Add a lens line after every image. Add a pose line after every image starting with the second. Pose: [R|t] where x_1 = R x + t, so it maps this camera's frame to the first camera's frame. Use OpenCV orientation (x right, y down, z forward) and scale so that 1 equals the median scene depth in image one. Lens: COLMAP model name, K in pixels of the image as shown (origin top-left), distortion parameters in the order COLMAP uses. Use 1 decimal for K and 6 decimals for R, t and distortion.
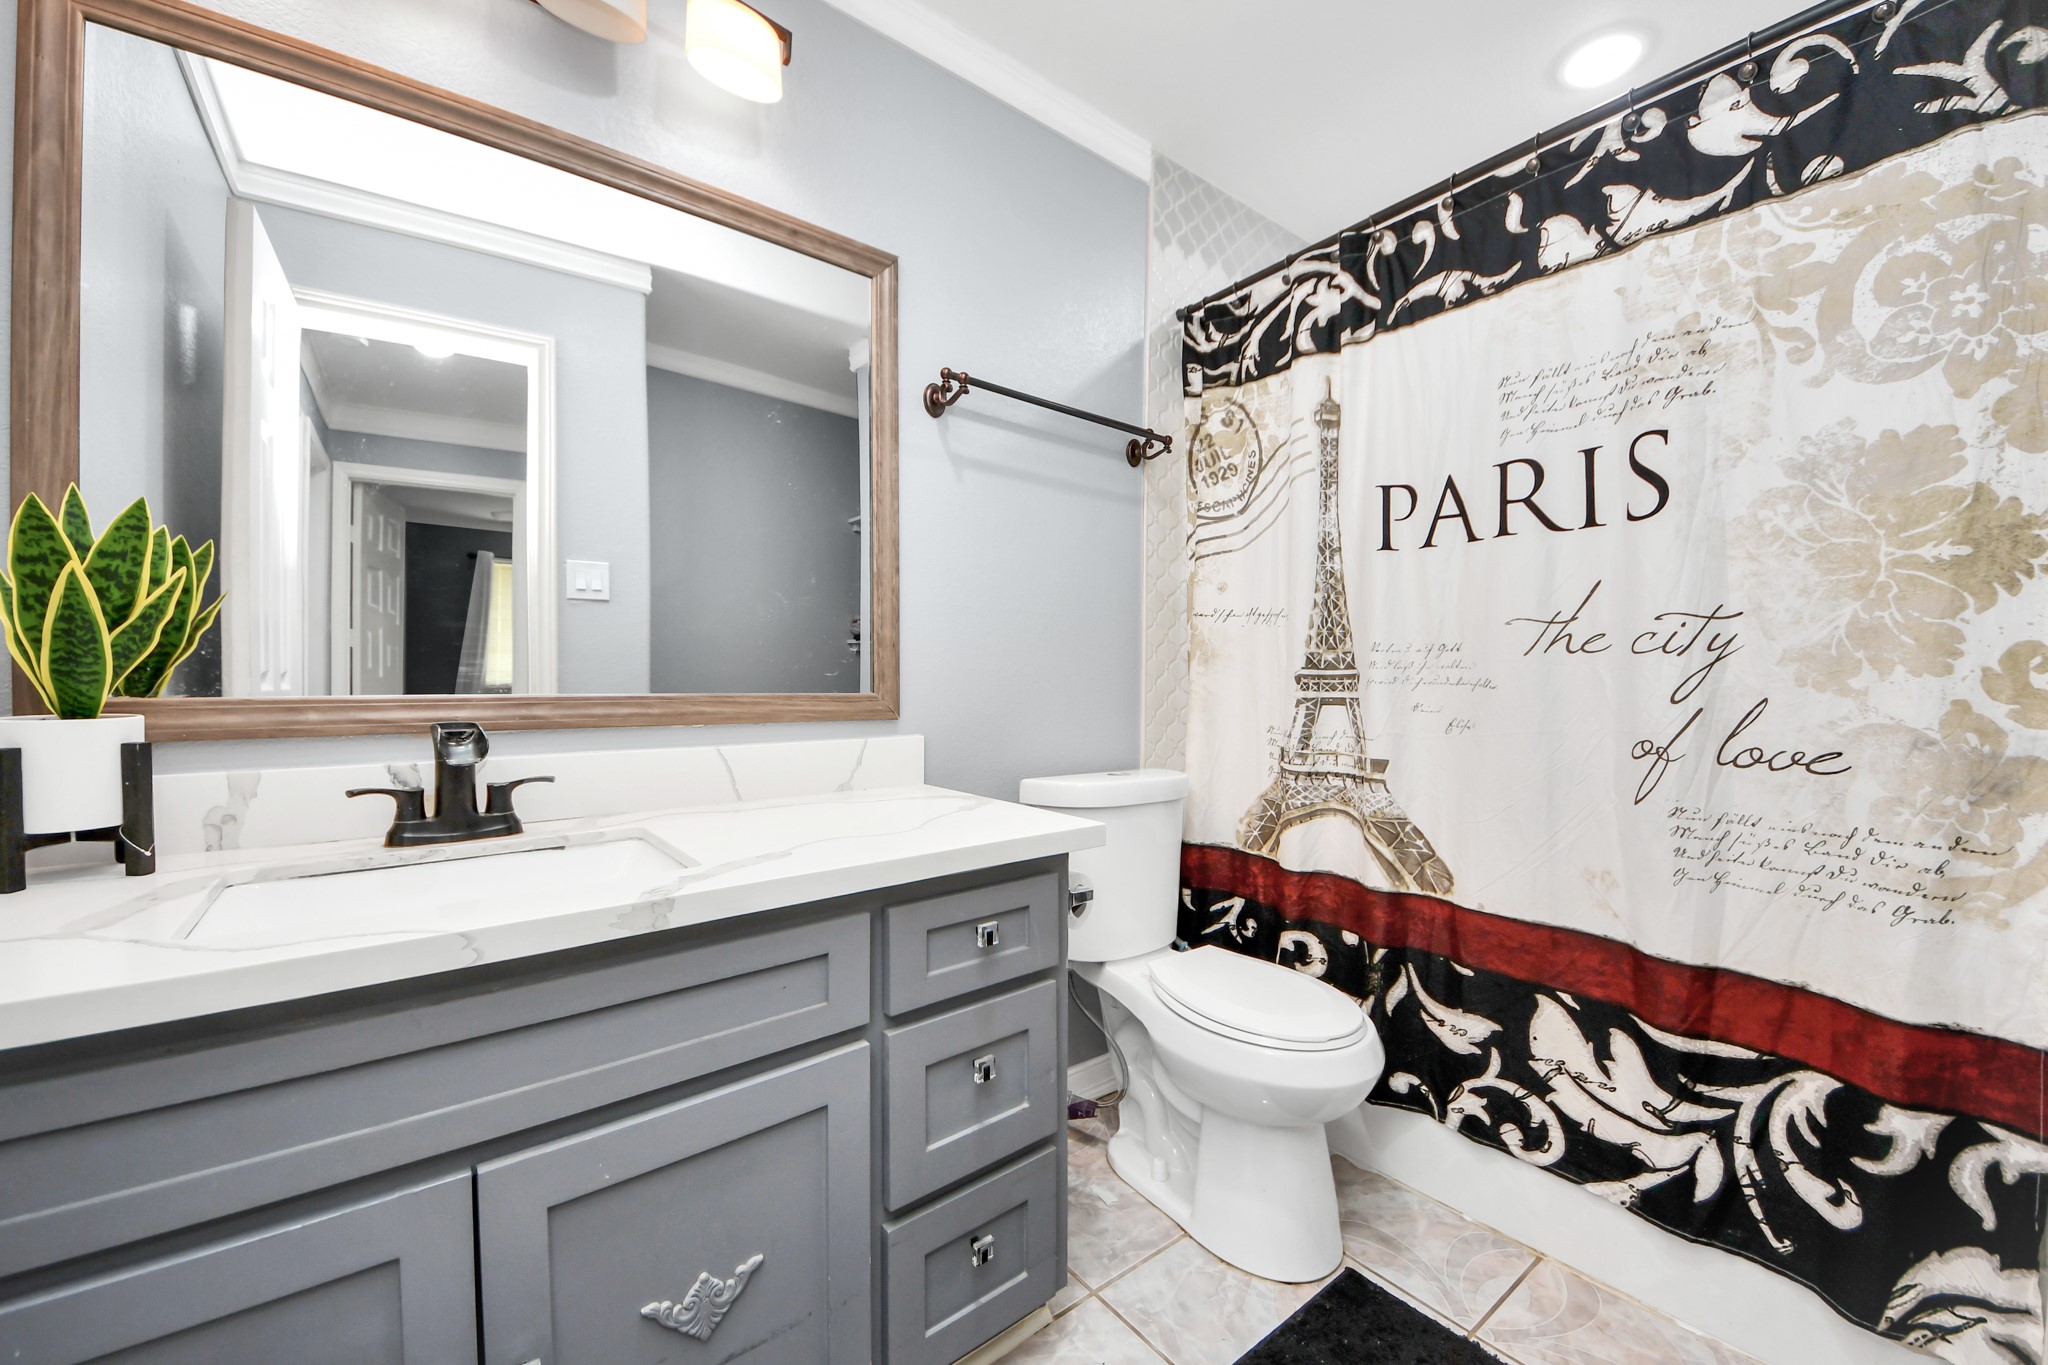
lens RADIAL K [[764.3, 0, 1026.0], [0, 764.3, 679.9], [0, 0, 1]] dist [0.022837, -0.000010]
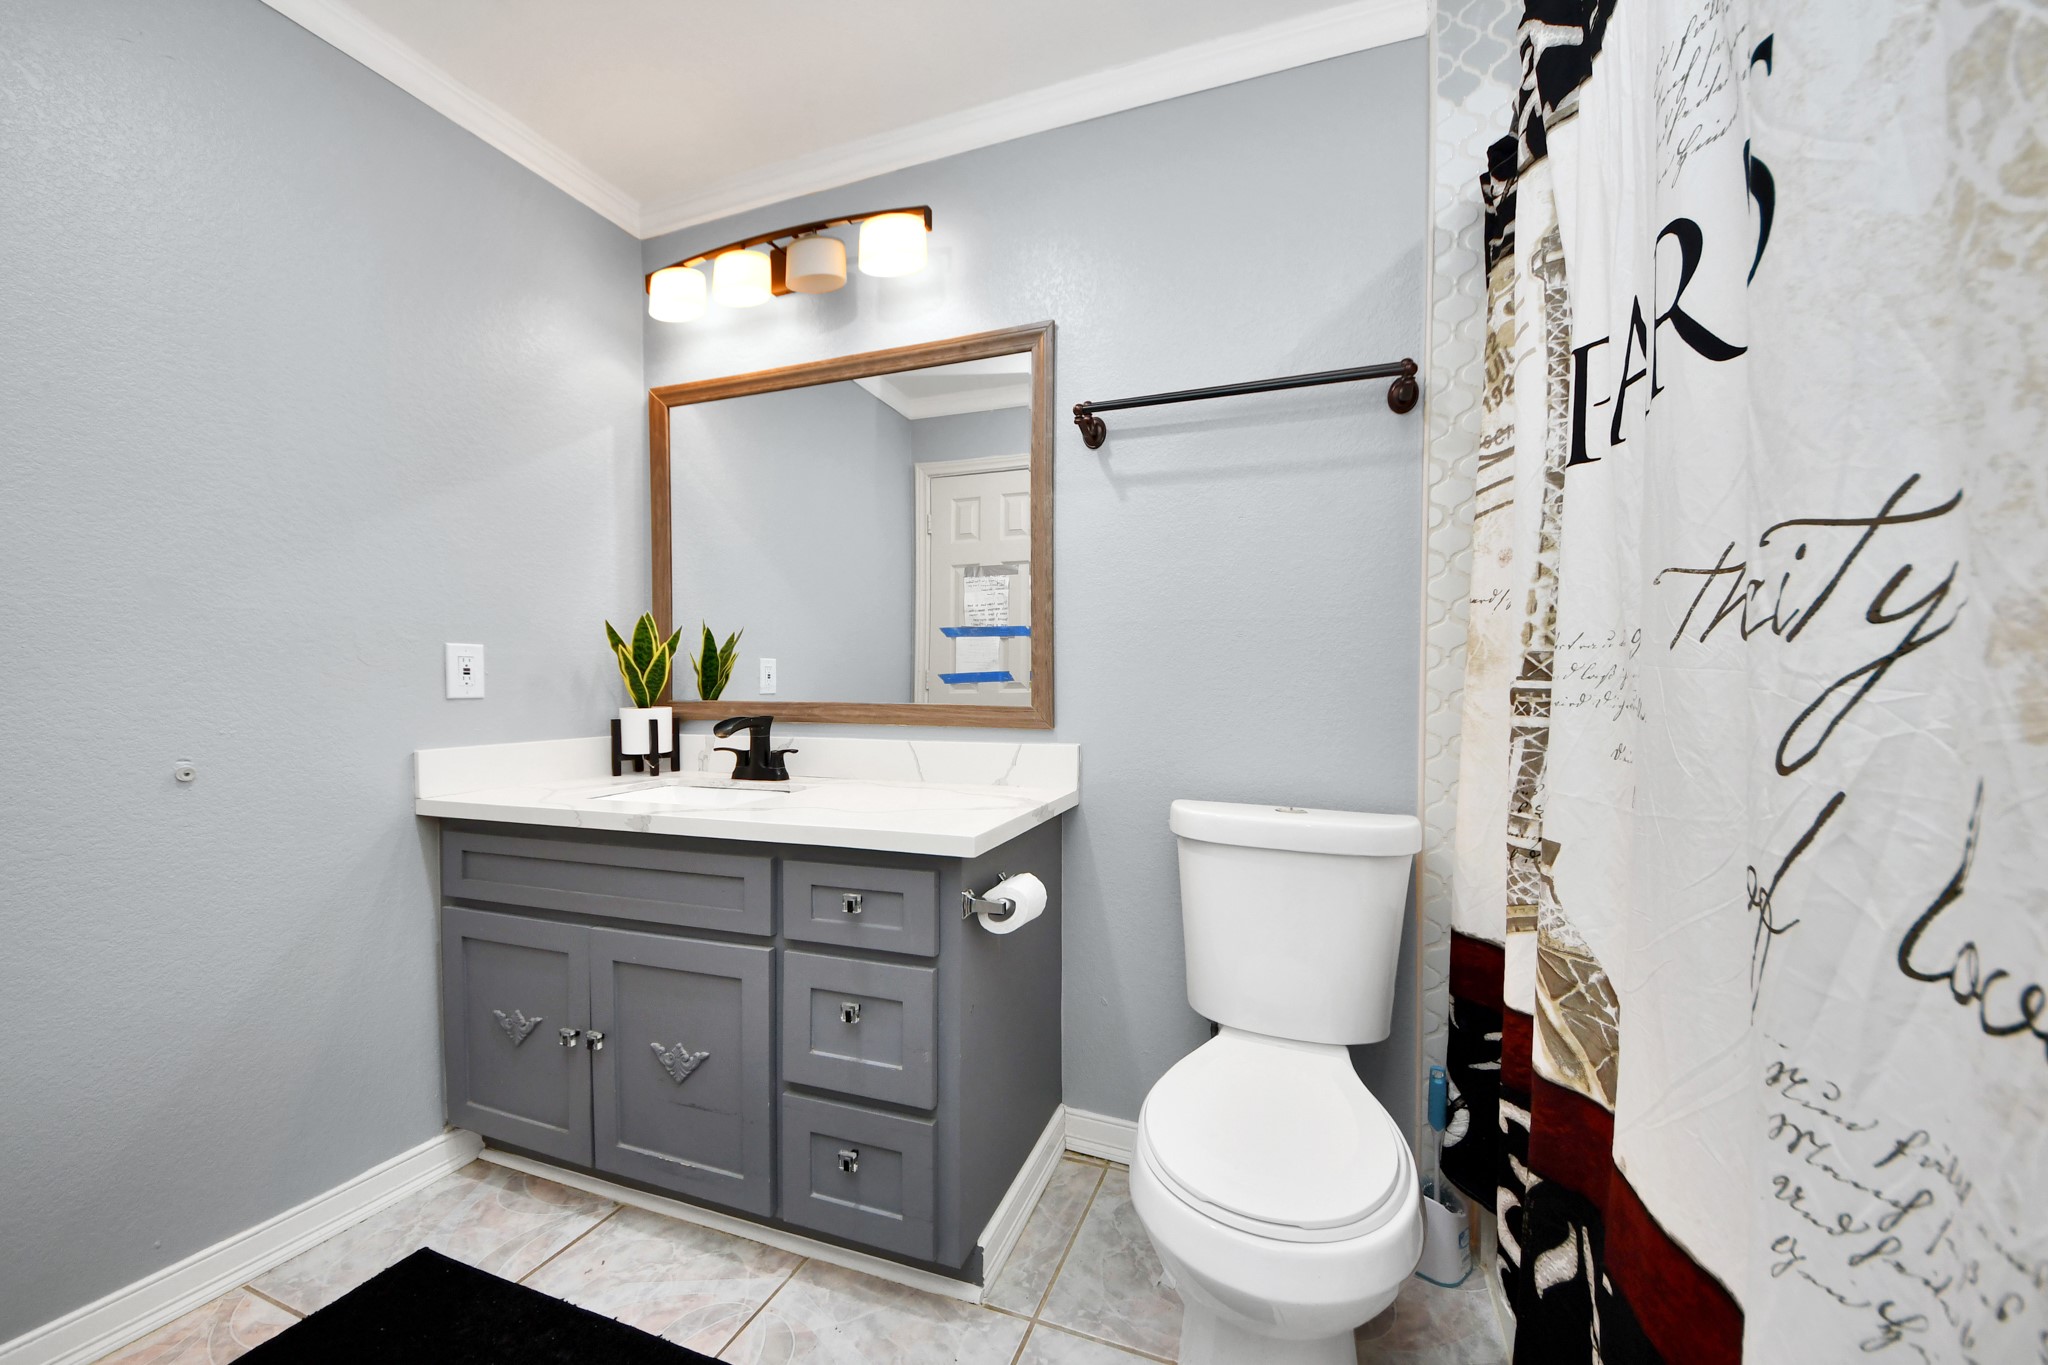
lens RADIAL K [[750.9, 0, 1080.7], [0, 750.9, 676.7], [0, 0, 1]] dist [0.010658, -0.000021]
pose [[0.548386, -0.012786, -0.836128, 0.952778], [-0.002081, 0.999859, -0.016654, -0.008002], [0.836223, 0.010873, 0.548282, 0.530965]]
